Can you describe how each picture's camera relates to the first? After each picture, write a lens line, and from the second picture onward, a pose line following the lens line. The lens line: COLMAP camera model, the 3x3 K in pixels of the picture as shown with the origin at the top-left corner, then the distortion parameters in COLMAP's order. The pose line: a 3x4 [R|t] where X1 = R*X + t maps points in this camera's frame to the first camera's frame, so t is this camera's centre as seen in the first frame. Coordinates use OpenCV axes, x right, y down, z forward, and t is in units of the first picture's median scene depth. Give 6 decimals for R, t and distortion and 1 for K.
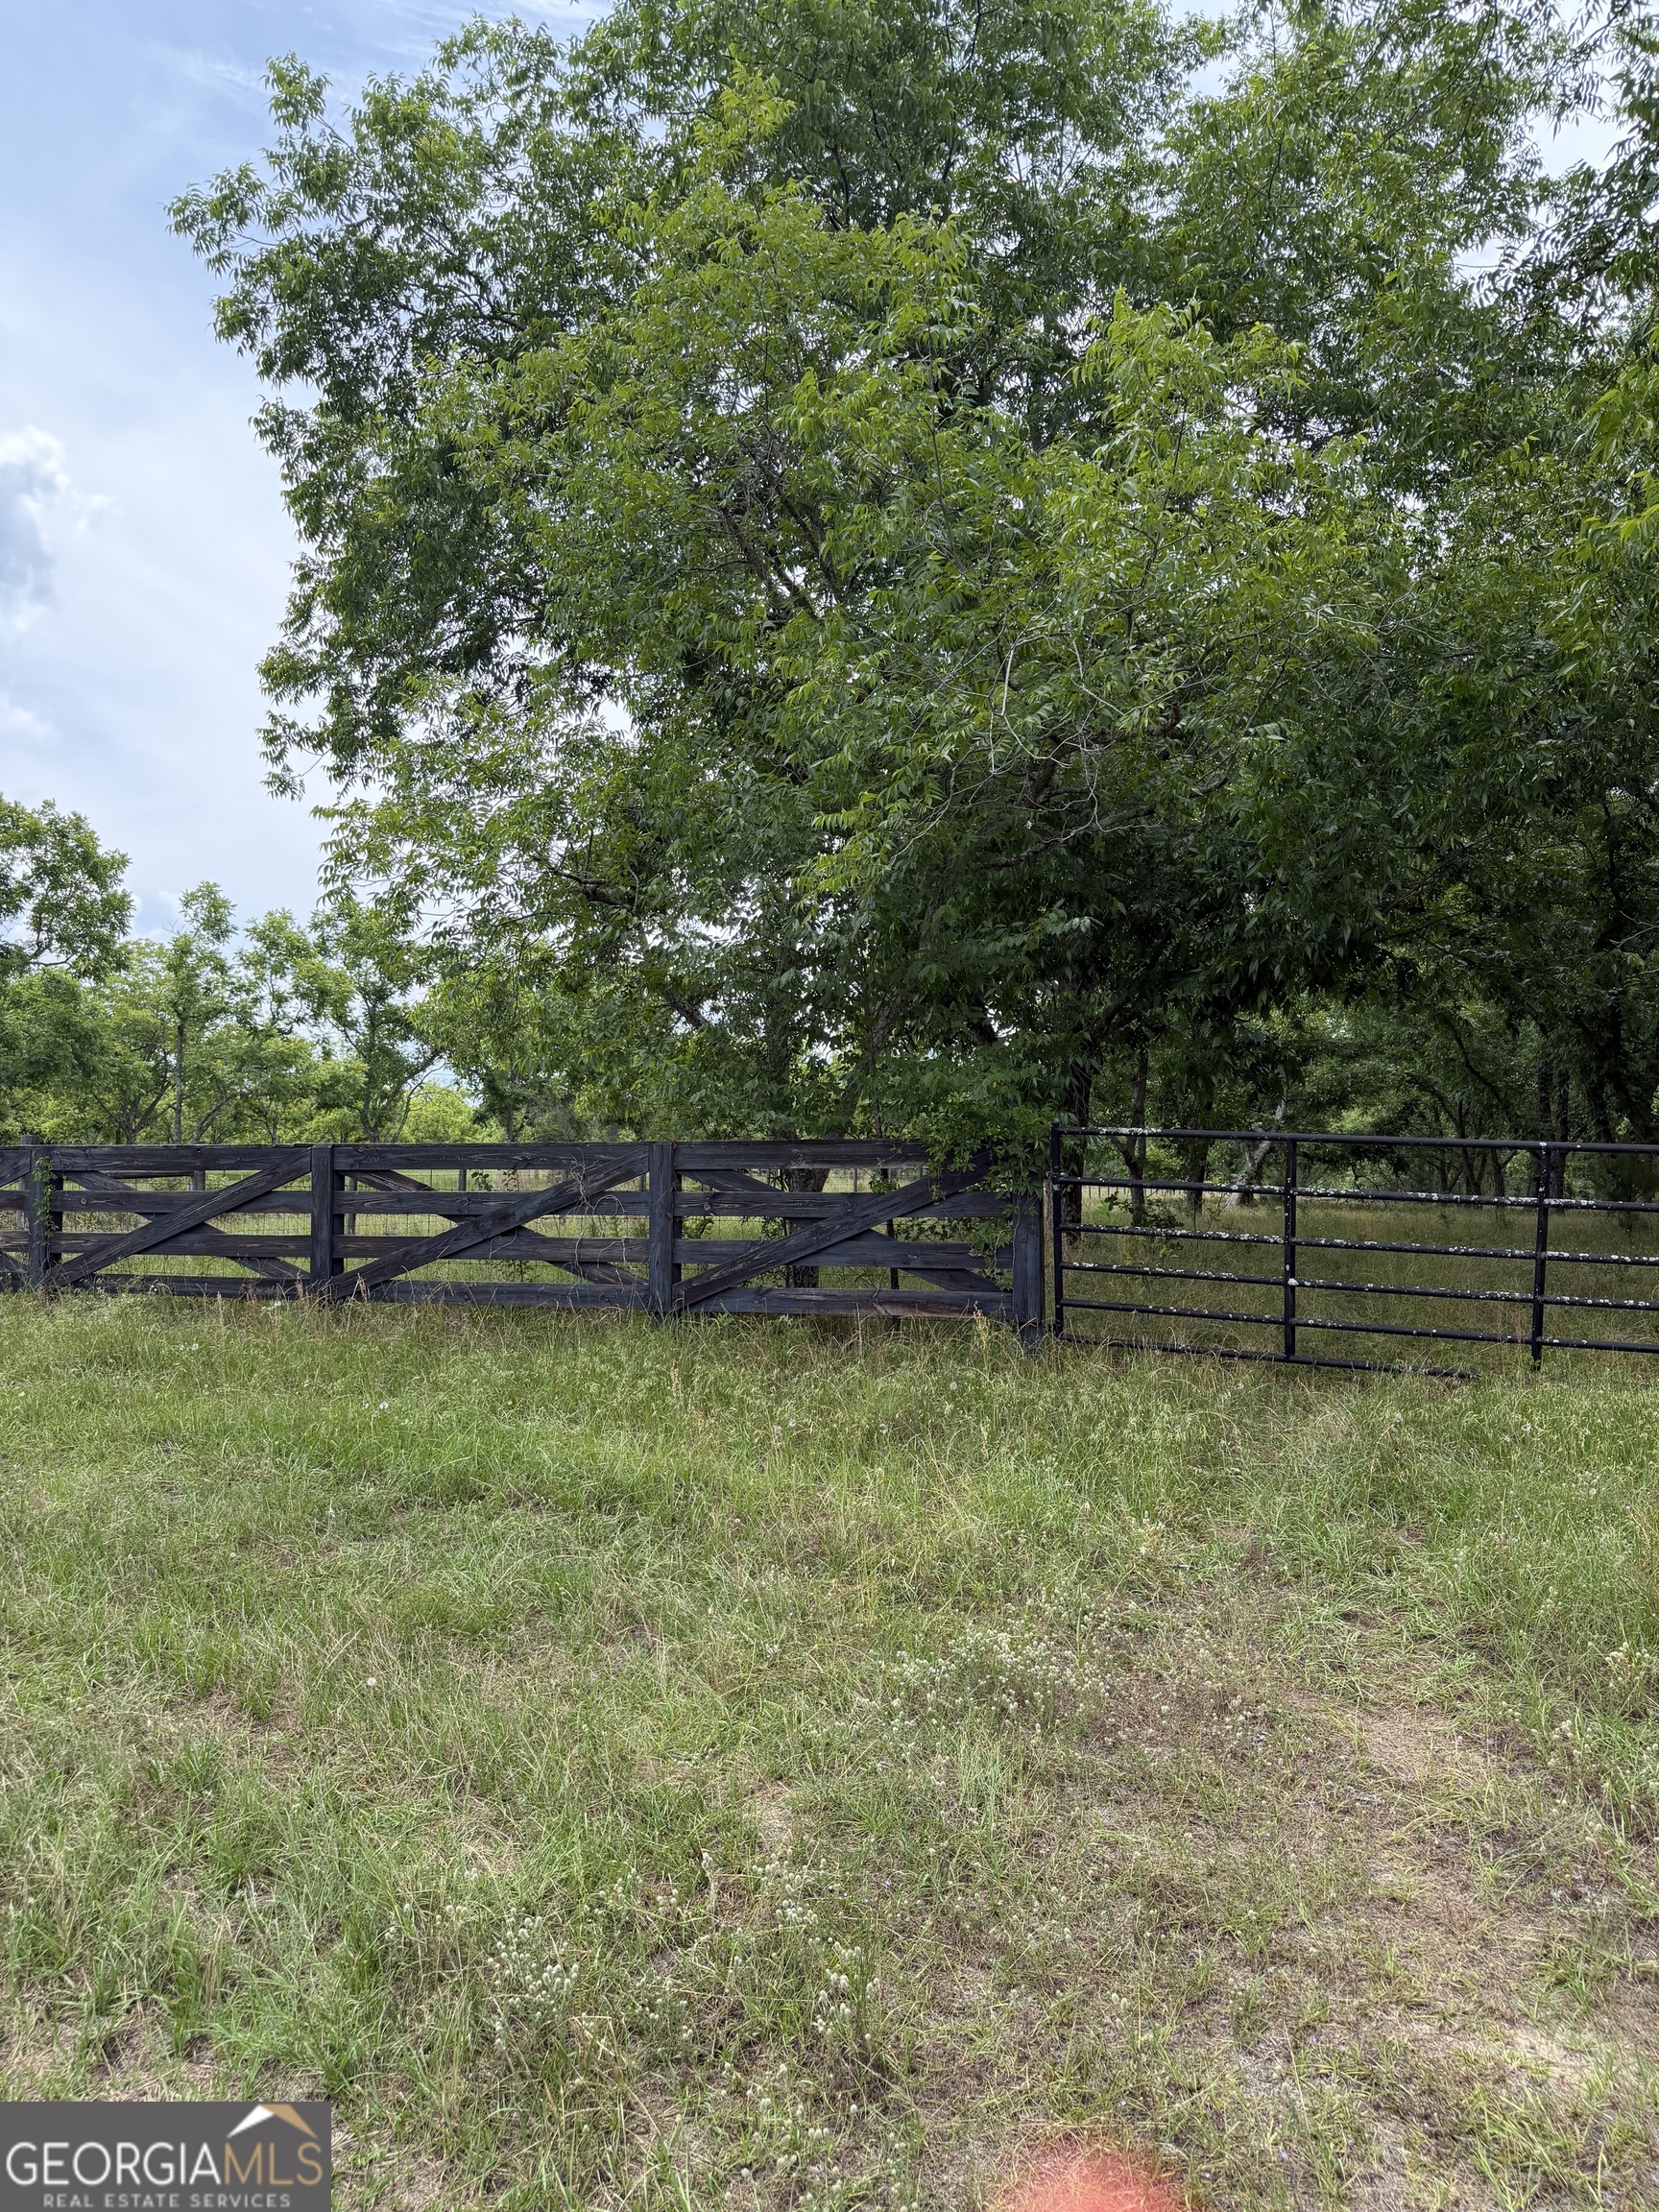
lens RADIAL K [[1556.8, 0, 829.5], [0, 1556.8, 1106.0], [0, 0, 1]] dist [0.098733, -0.139137]
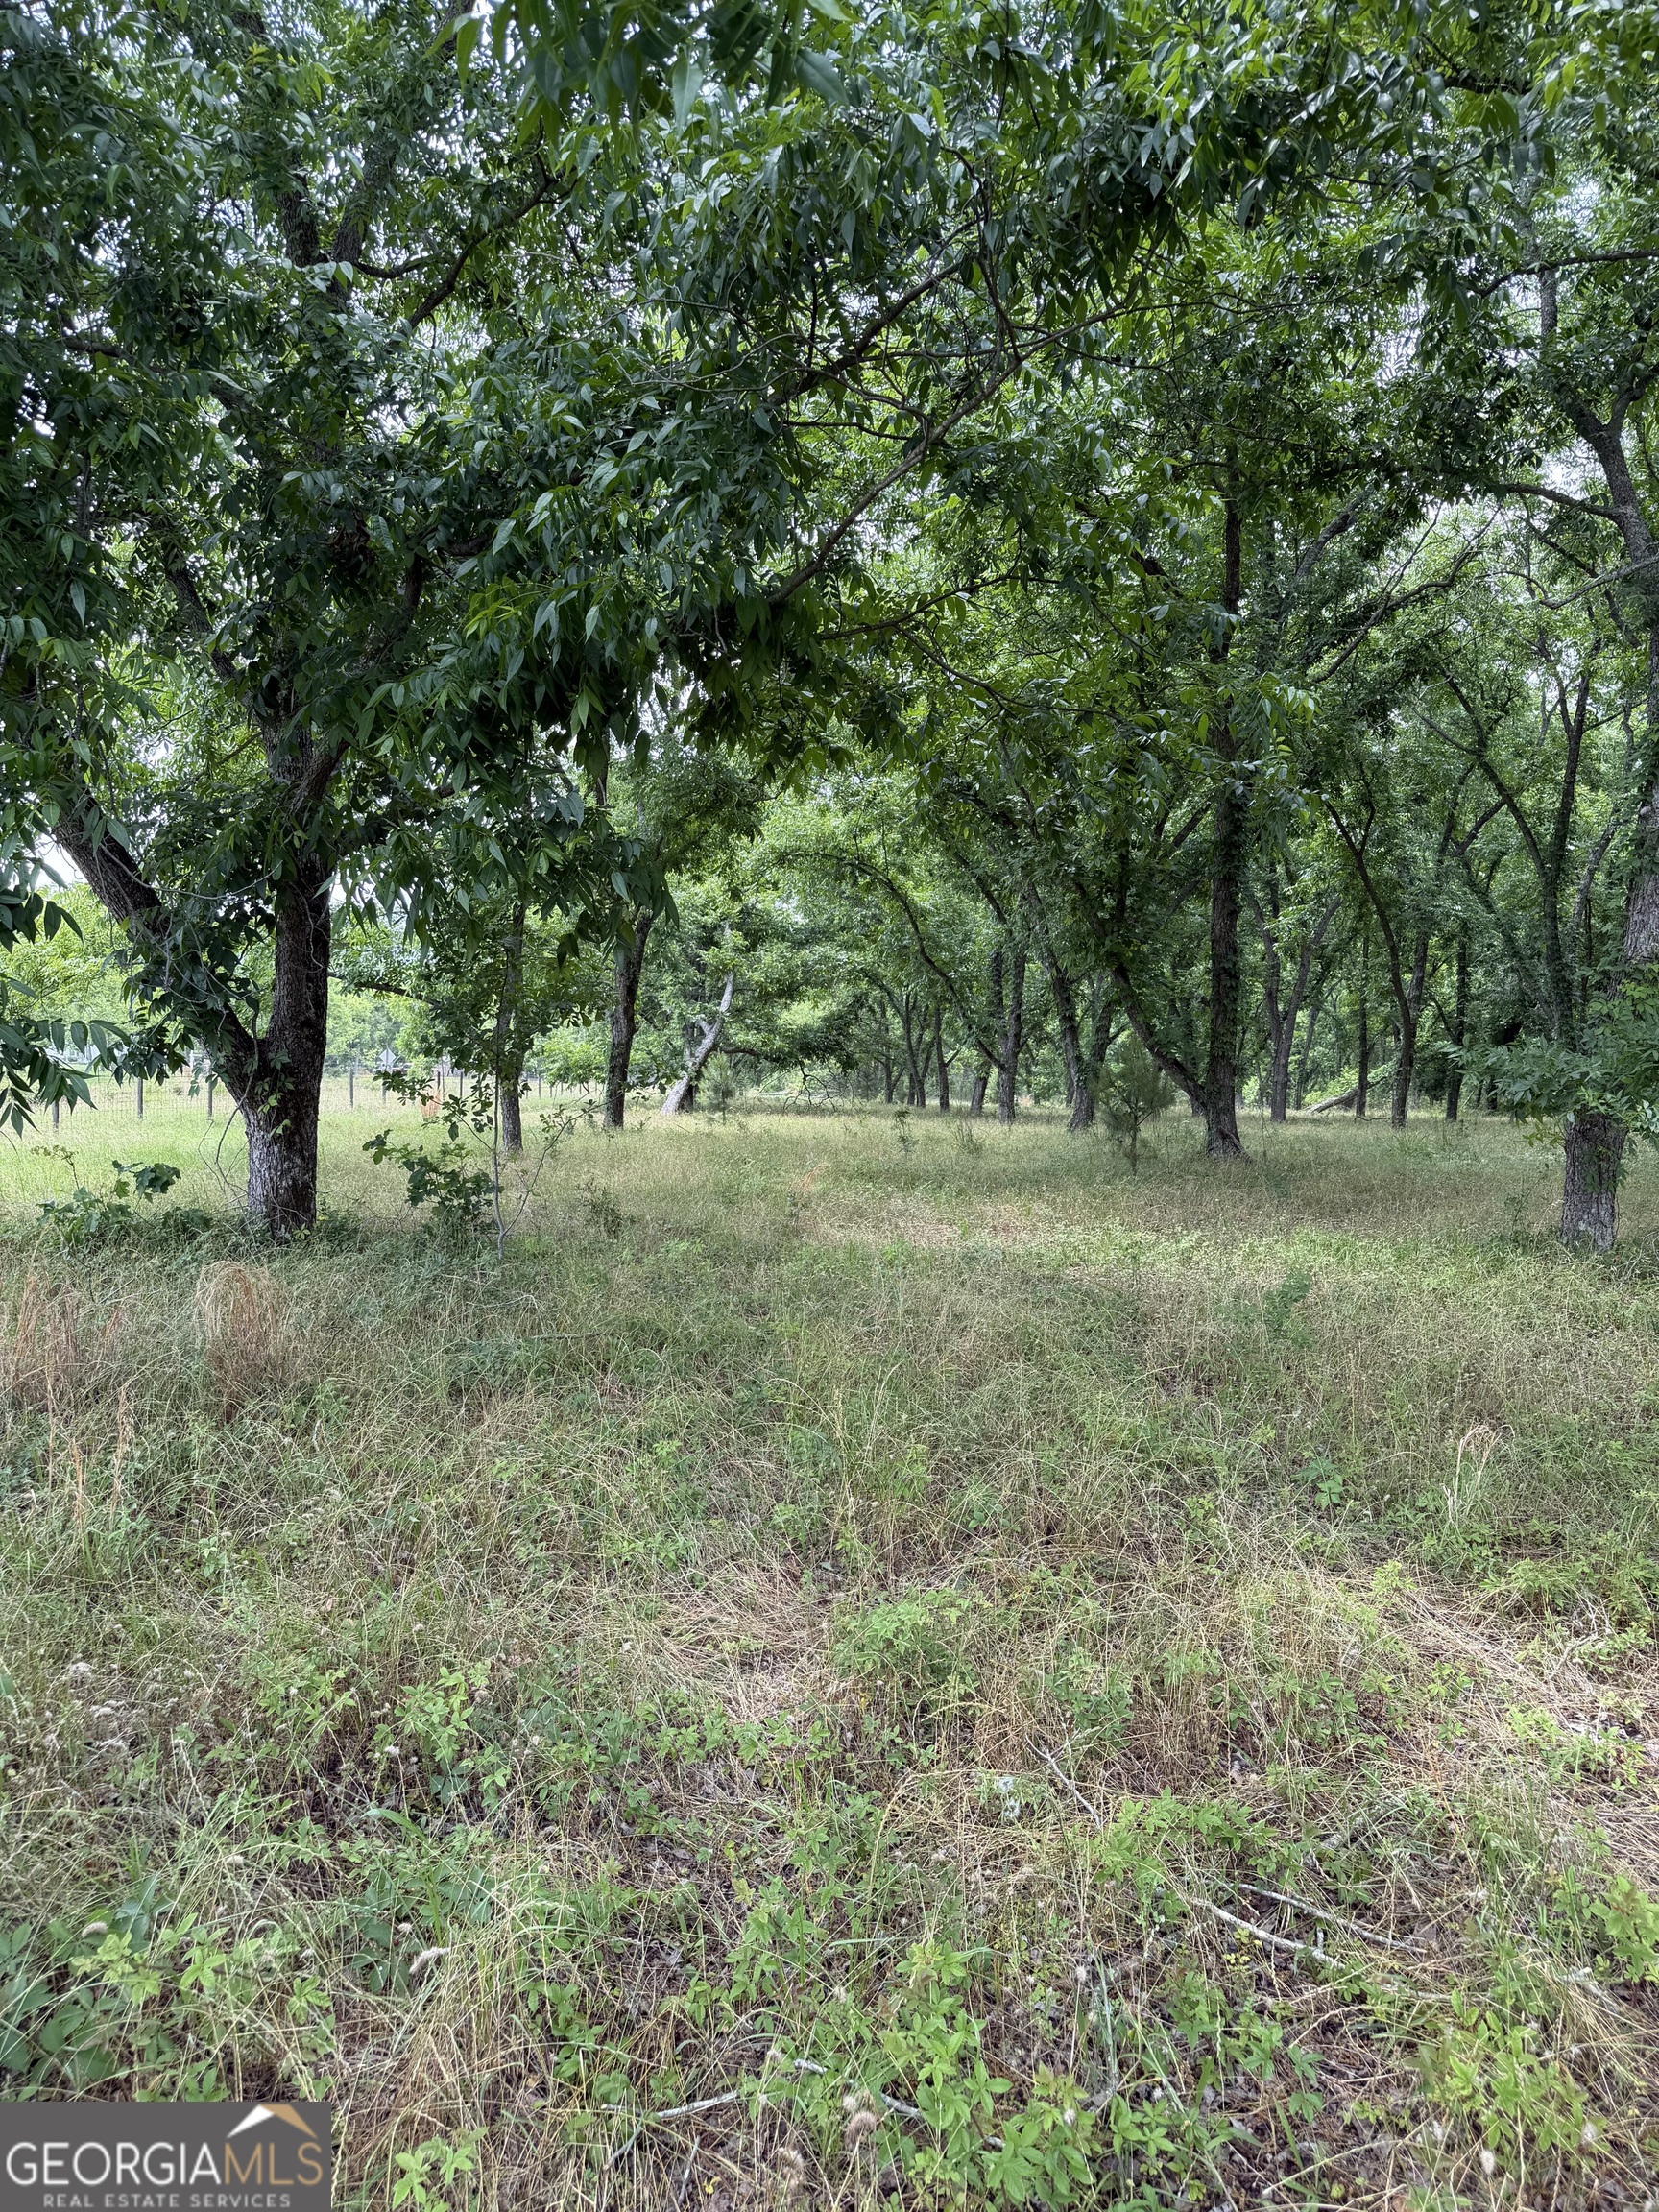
lens RADIAL K [[1556.8, 0, 829.5], [0, 1556.8, 1106.0], [0, 0, 1]] dist [0.098733, -0.139137]
pose [[0.944284, -0.004118, 0.329105, 0.358994], [-0.018573, 0.997662, 0.065775, 0.019369], [-0.328607, -0.068223, 0.942000, 1.018523]]
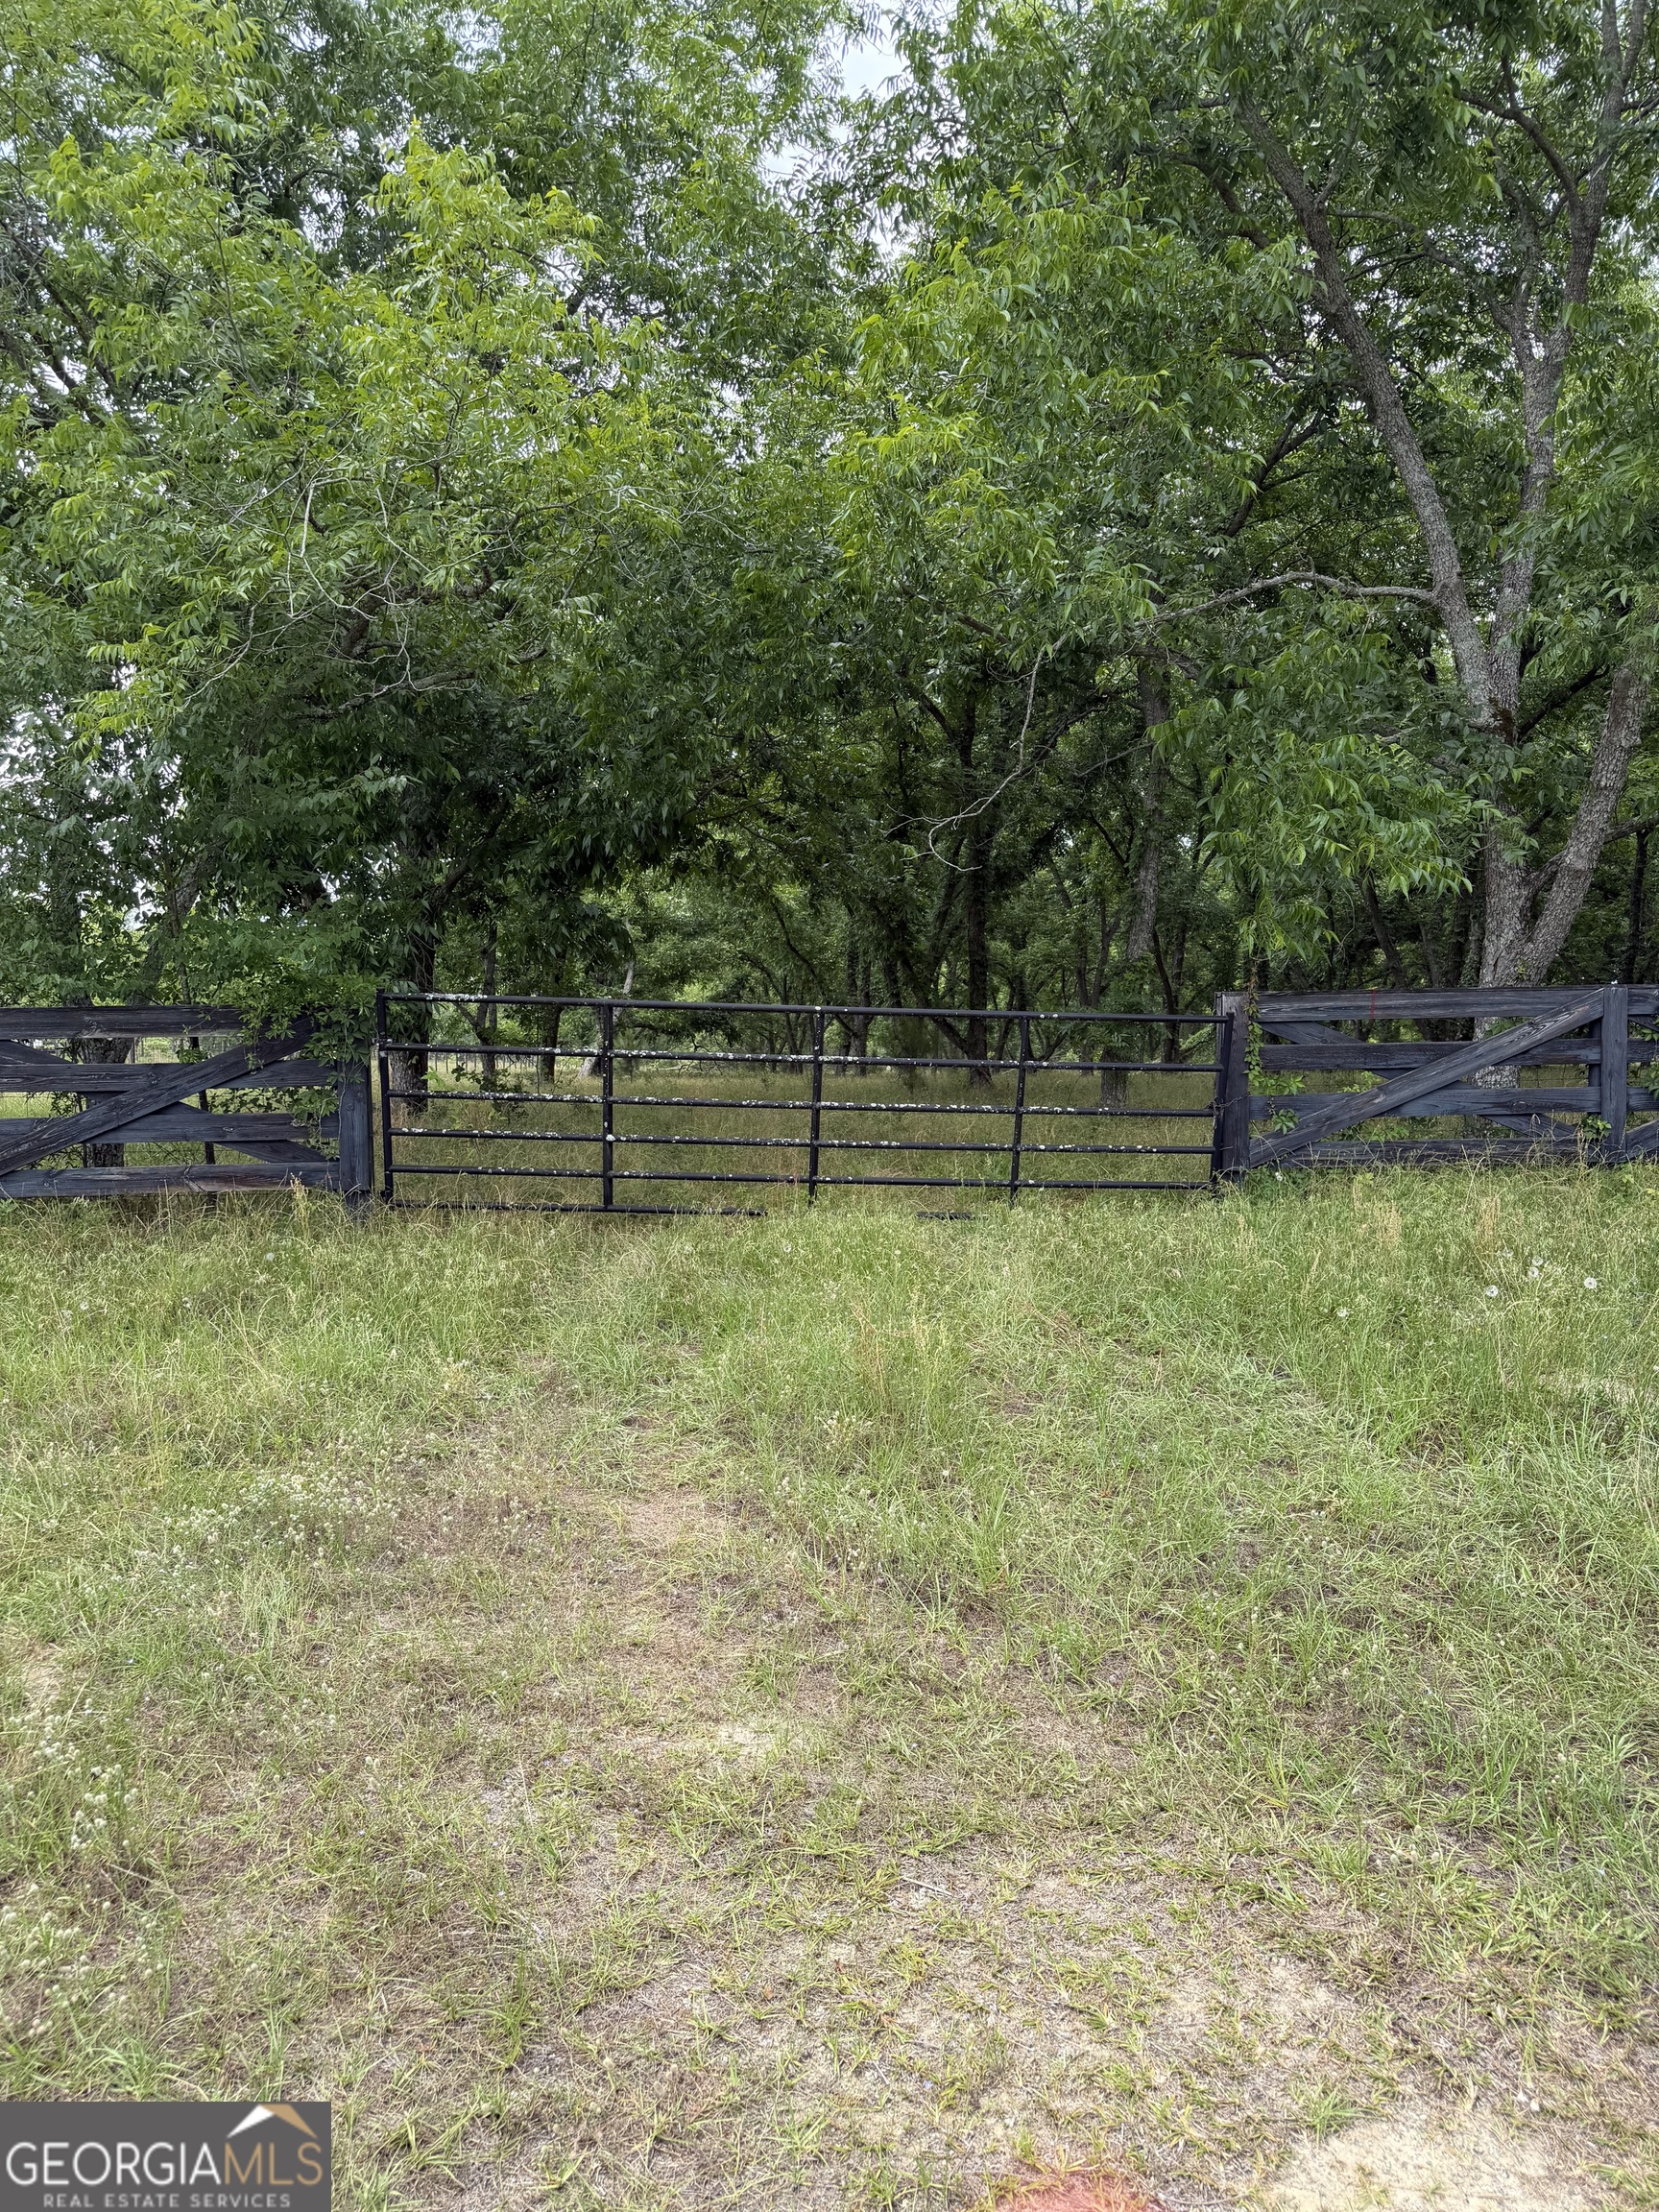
lens RADIAL K [[1556.8, 0, 829.5], [0, 1556.8, 1106.0], [0, 0, 1]] dist [0.098733, -0.139137]
pose [[0.919215, -0.026602, 0.392857, 0.015753], [-0.004926, 0.996860, 0.079026, 0.005784], [-0.393725, -0.074577, 0.916198, -0.029926]]
